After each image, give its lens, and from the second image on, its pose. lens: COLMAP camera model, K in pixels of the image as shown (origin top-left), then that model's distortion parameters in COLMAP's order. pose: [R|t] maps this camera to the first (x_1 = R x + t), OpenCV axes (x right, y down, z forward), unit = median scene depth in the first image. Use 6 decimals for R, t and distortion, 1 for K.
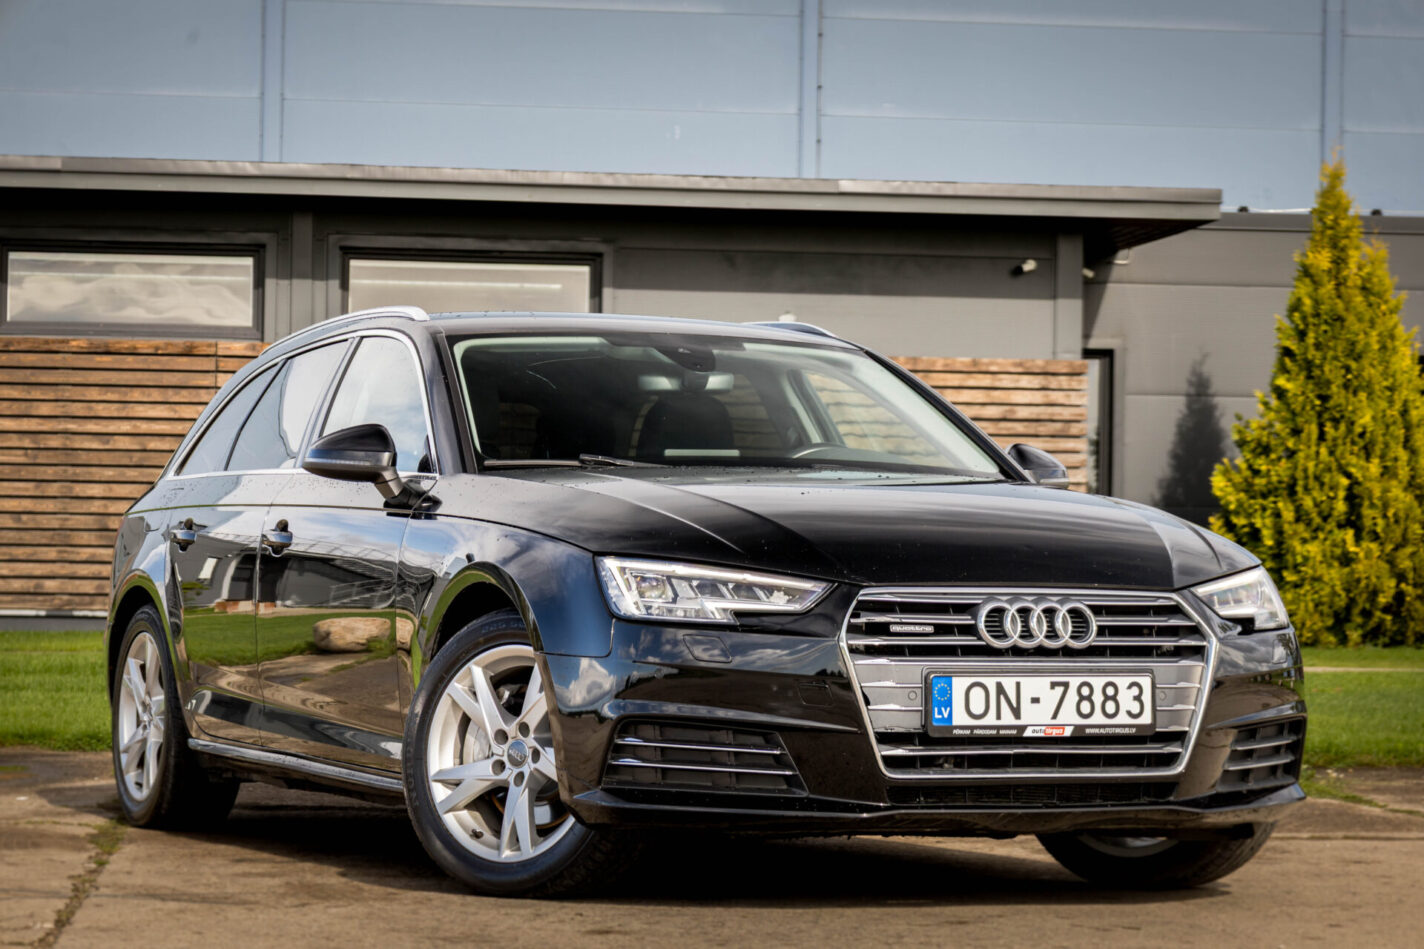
lens RADIAL K [[2964.9, 0, 712.0], [0, 2964.9, 474.5], [0, 0, 1]] dist [-0.303624, 0.457216]
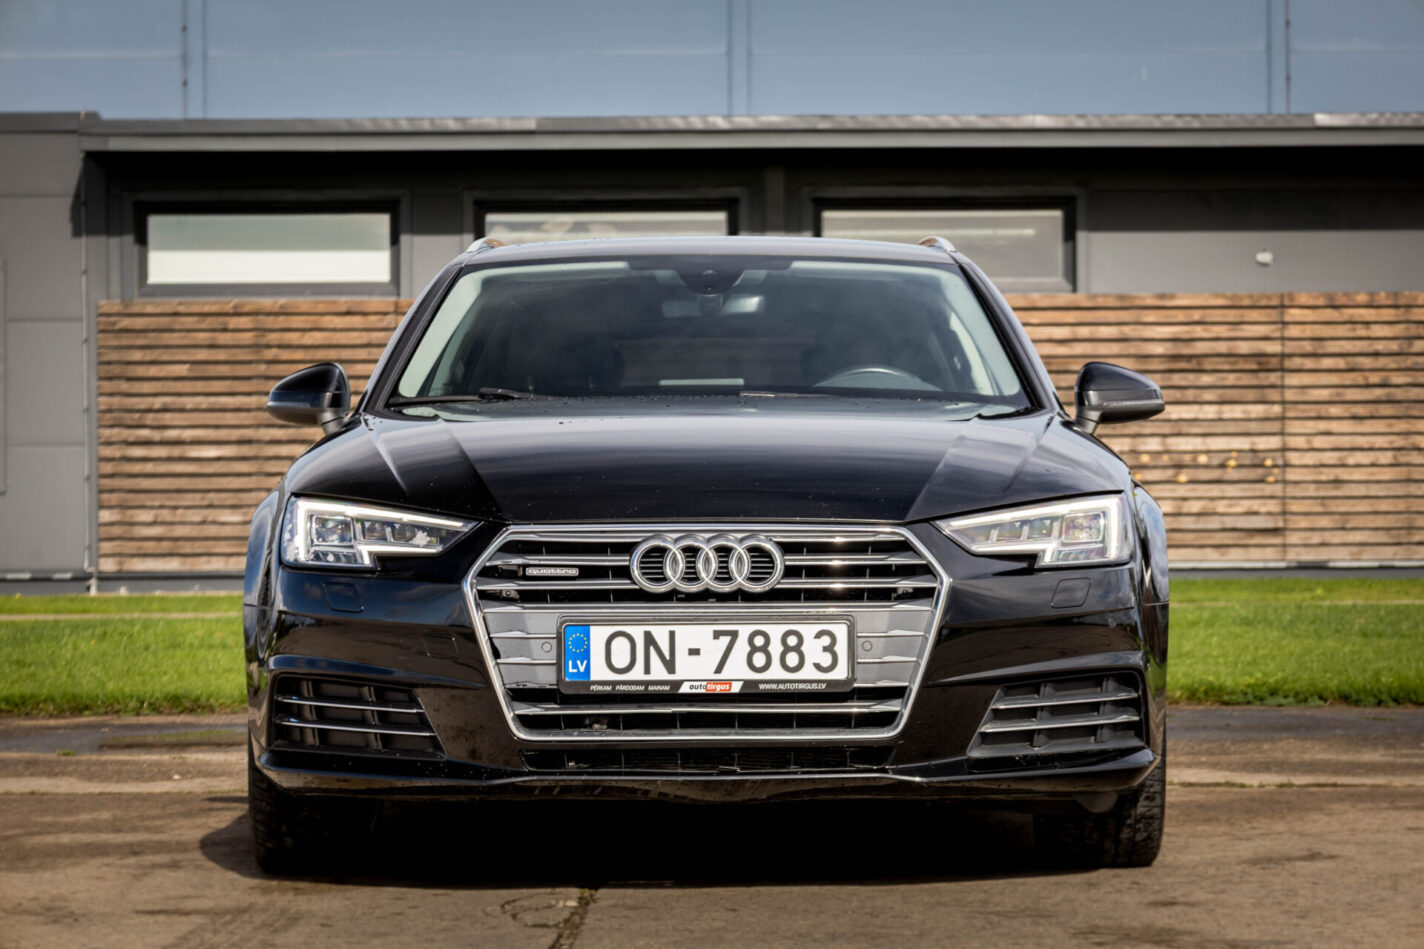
lens RADIAL K [[2954.4, 0, 712.0], [0, 2954.4, 474.5], [0, 0, 1]] dist [-0.111952, -0.220361]
pose [[0.984778, -0.019484, -0.172723, 0.264742], [0.022430, 0.999634, 0.015120, 0.010642], [0.172365, -0.018764, 0.984854, 0.136227]]
